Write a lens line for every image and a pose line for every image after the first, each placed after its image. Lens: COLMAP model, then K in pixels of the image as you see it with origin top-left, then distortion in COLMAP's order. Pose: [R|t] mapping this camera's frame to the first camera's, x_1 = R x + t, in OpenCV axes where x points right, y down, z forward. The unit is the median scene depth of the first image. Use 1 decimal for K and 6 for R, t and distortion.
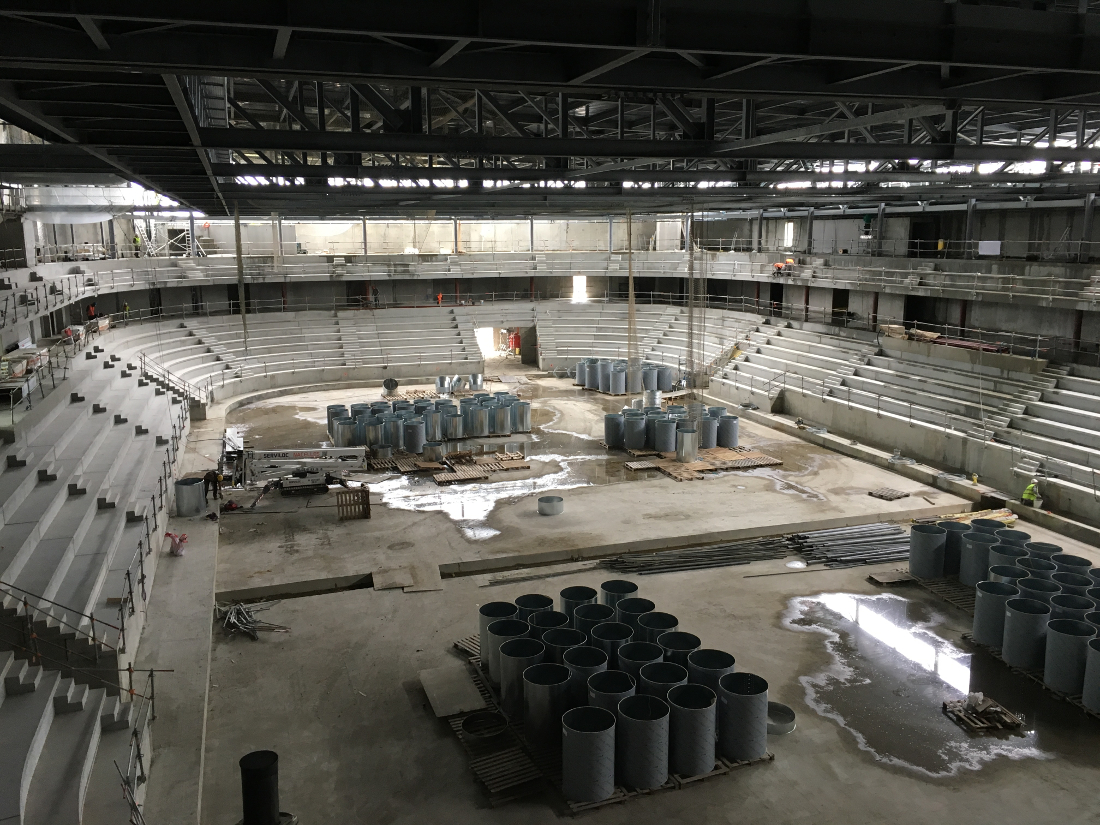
lens RADIAL K [[929.4, 0, 548.0], [0, 929.4, 415.1], [0, 0, 1]] dist [0.044756, 0.000407]
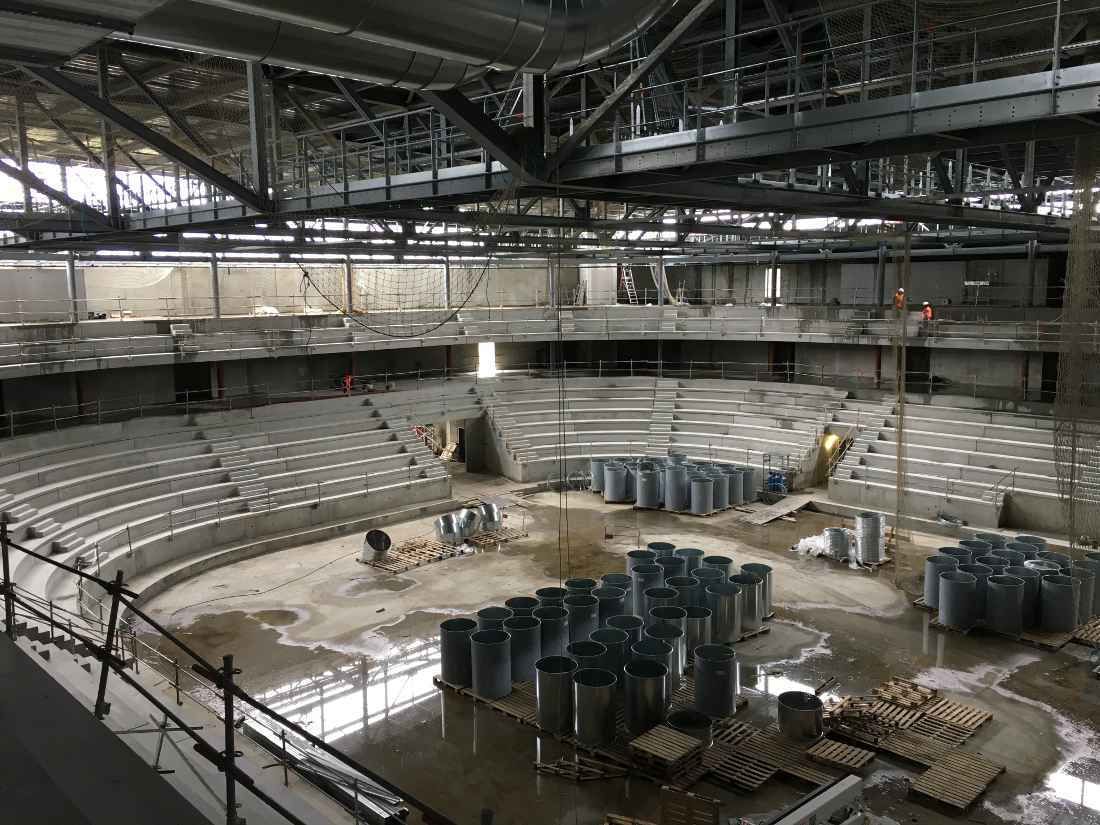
lens RADIAL K [[929.4, 0, 550.8], [0, 929.4, 405.8], [0, 0, 1]] dist [0.044756, 0.000407]
pose [[0.899955, -0.060441, 0.431772, -0.270150], [0.090833, 0.994605, -0.050099, -0.065993], [-0.426415, 0.084306, 0.900590, 0.367961]]
